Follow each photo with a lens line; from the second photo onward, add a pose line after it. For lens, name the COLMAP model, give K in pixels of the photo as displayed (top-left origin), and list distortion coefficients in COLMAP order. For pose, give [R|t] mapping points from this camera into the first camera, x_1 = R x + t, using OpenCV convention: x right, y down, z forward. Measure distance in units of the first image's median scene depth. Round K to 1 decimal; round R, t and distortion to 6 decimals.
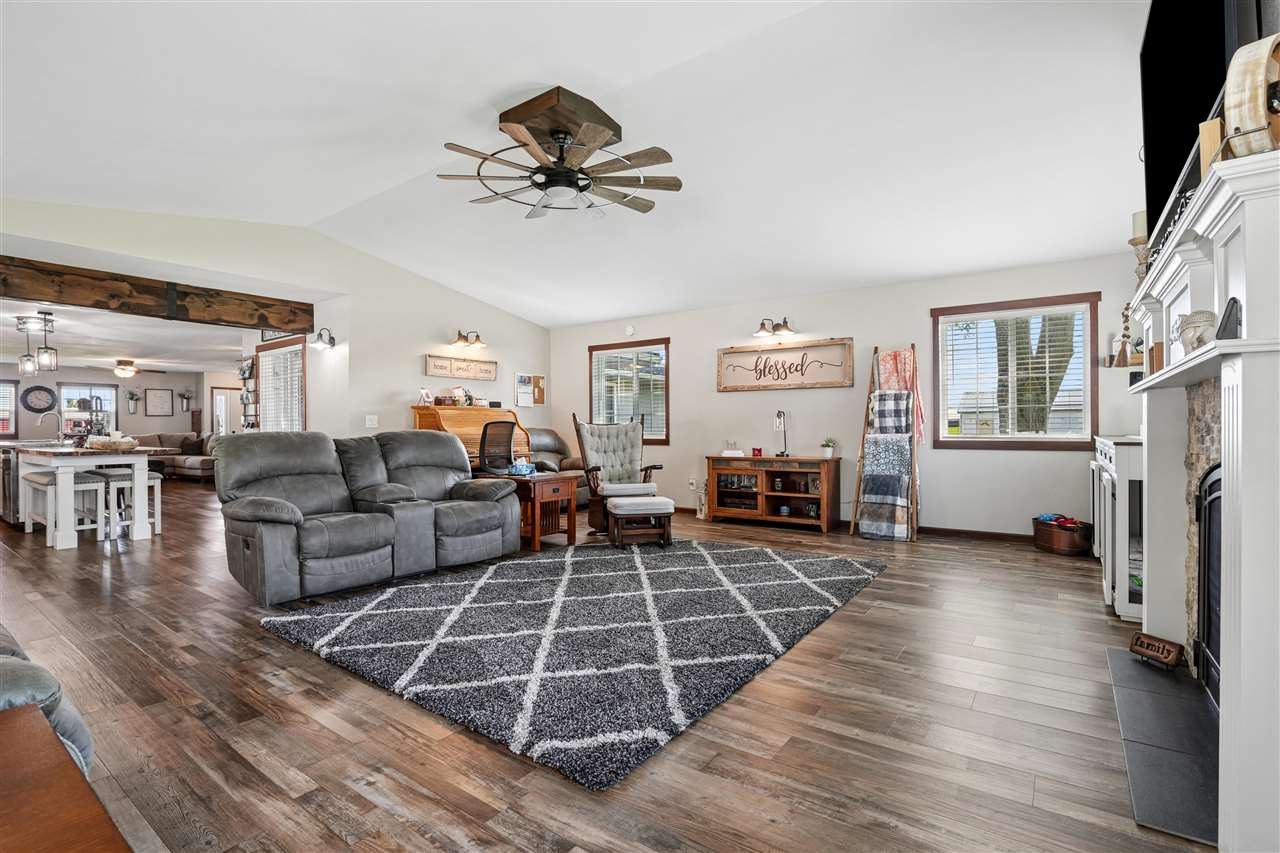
lens RADIAL K [[600.8, 0, 637.5], [0, 600.8, 425.3], [0, 0, 1]] dist [-0.028967, 0.005742]
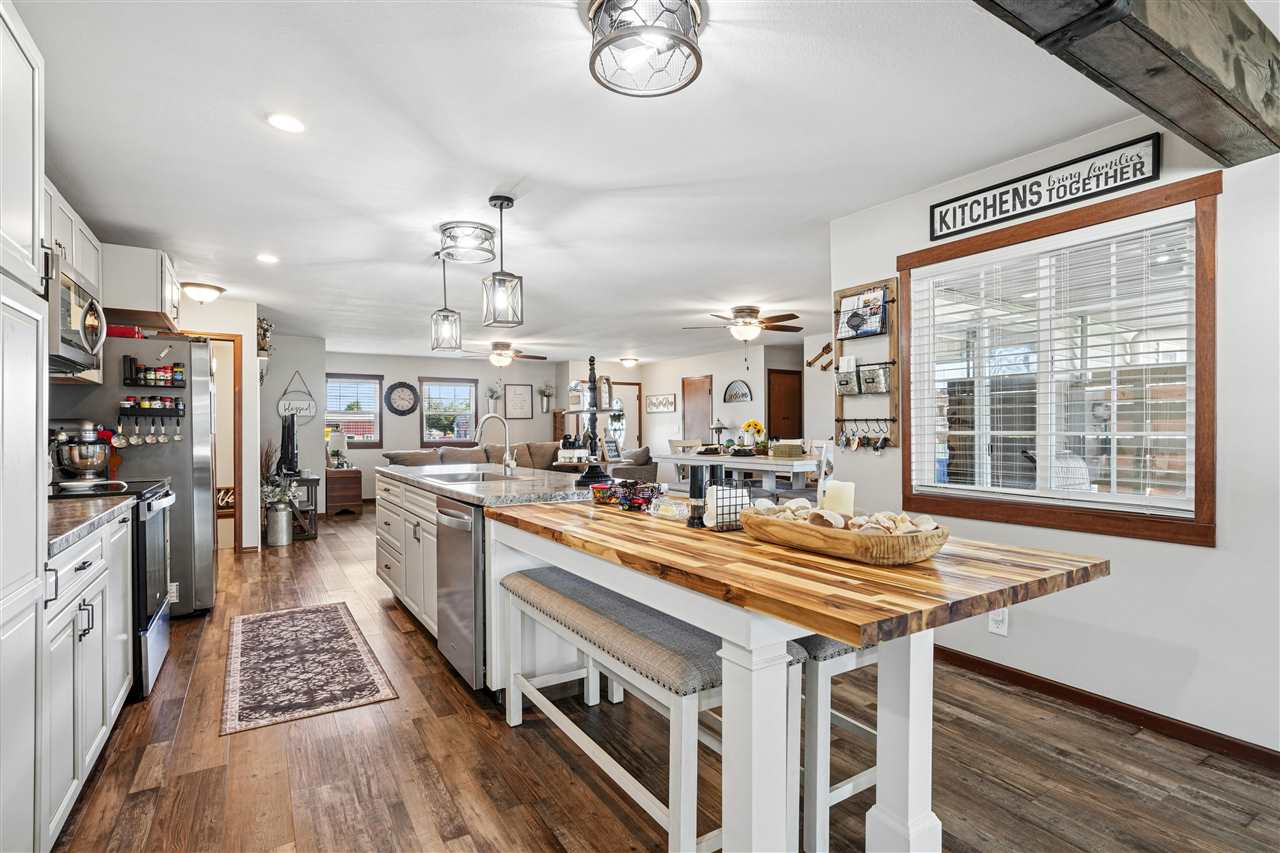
lens RADIAL K [[629.4, 0, 635.2], [0, 629.4, 429.5], [0, 0, 1]] dist [-0.020281, 0.001969]
pose [[0.927073, 0.004251, -0.374857, -0.856525], [-0.001863, 0.999976, 0.006732, -0.017275], [0.374876, -0.005542, 0.927058, 0.687016]]
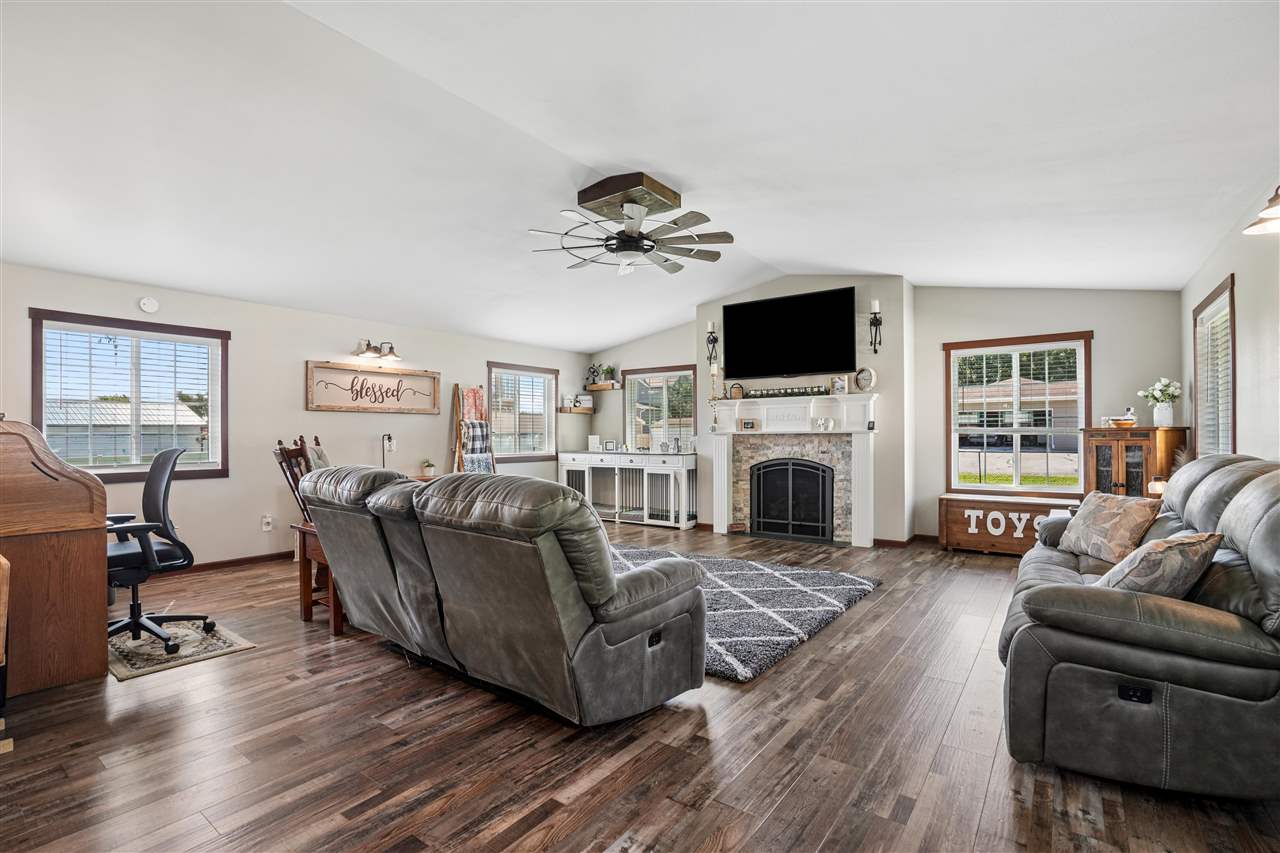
lens RADIAL K [[600.8, 0, 633.7], [0, 600.8, 432.5], [0, 0, 1]] dist [-0.028967, 0.005742]
pose [[-0.008395, 0.007141, 0.999939, -0.730395], [0.000828, 0.999974, -0.007134, -0.018120], [-0.999964, 0.000768, -0.008401, 0.556451]]
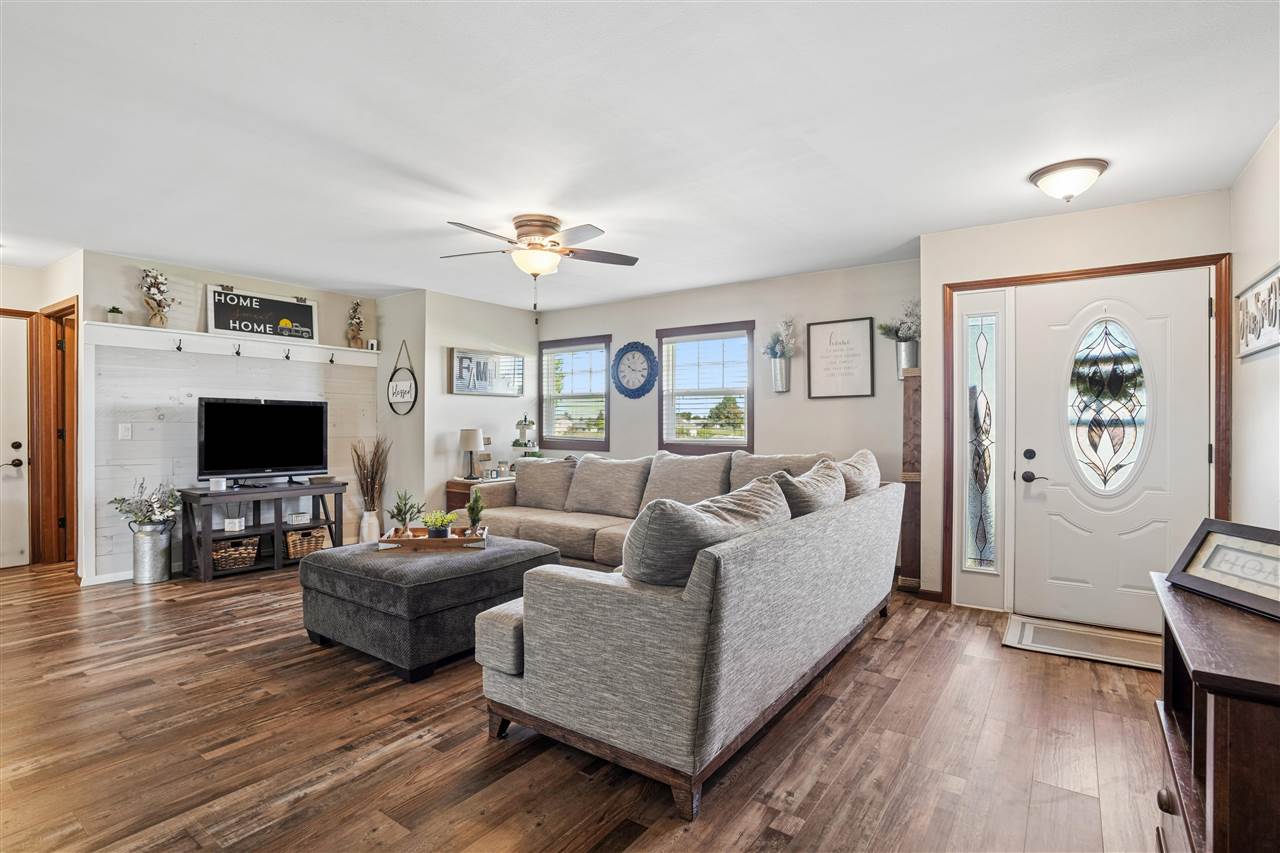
lens RADIAL K [[629.4, 0, 640.4], [0, 629.4, 417.6], [0, 0, 1]] dist [-0.020281, 0.001969]
pose [[0.018344, -0.003713, -0.999825, -1.085010], [0.001189, 0.999992, -0.003692, -0.007011], [0.999831, -0.001121, 0.018348, 2.131853]]
